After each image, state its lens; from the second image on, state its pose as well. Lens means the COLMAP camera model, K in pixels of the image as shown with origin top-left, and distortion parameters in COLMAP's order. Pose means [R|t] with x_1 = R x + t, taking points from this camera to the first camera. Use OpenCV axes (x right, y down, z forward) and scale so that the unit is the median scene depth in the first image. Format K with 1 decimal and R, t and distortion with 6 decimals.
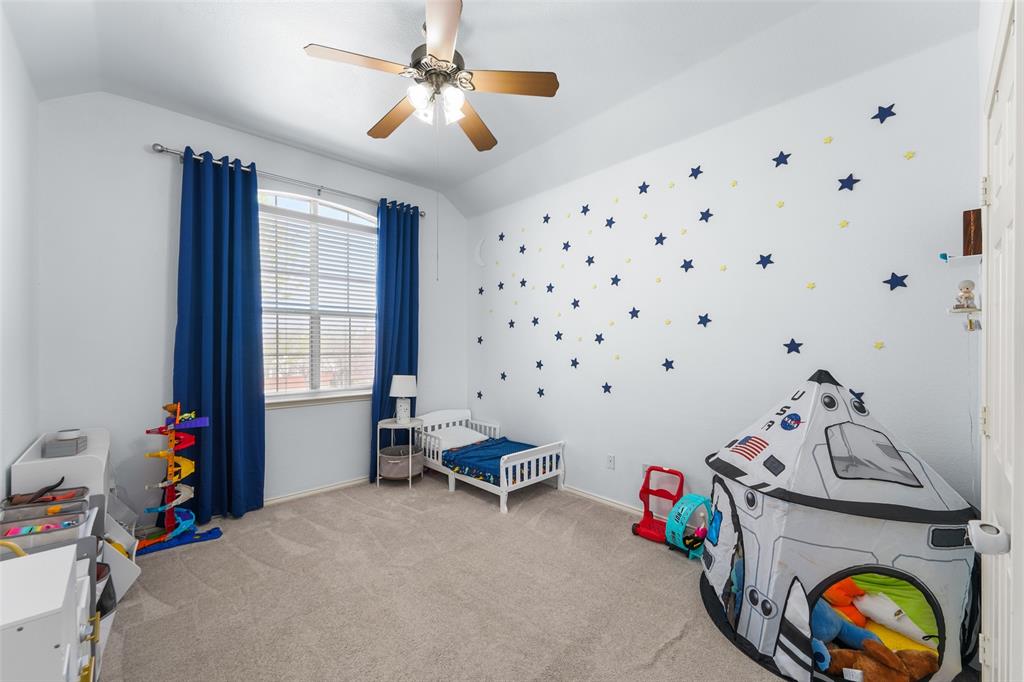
lens RADIAL K [[409.2, 0, 511.3], [0, 409.2, 344.1], [0, 0, 1]] dist [0.012205, -0.002020]
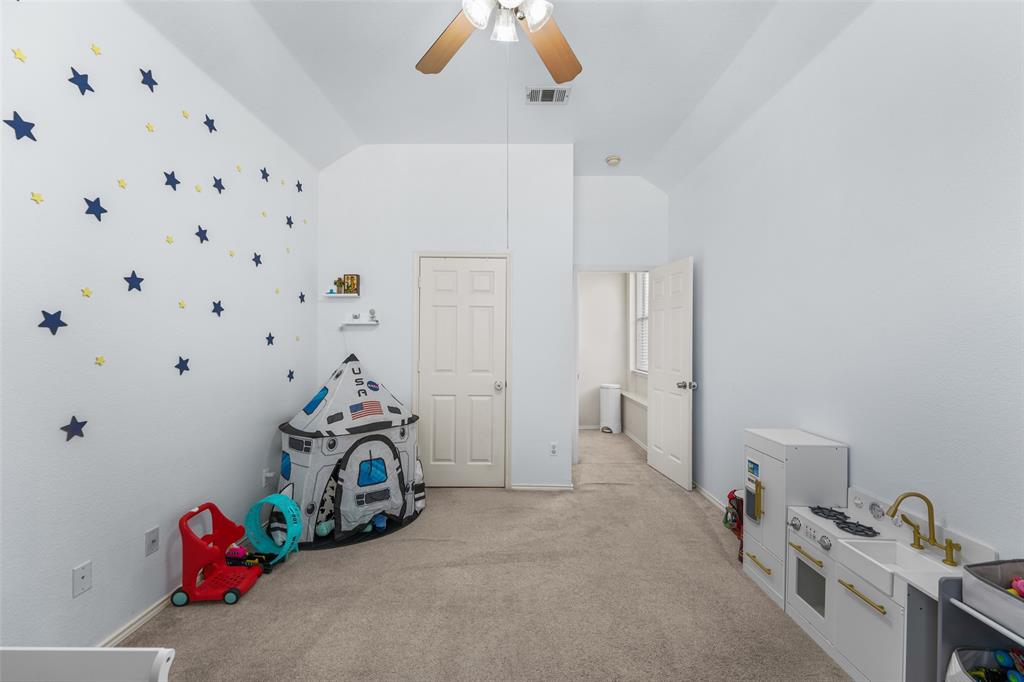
lens RADIAL K [[409.2, 0, 511.3], [0, 409.2, 339.5], [0, 0, 1]] dist [0.012205, -0.002020]
pose [[-0.718972, 0.002222, 0.695035, -0.520460], [-0.000379, 0.999993, -0.003589, 0.008159], [-0.695039, -0.002843, -0.718967, 1.129093]]
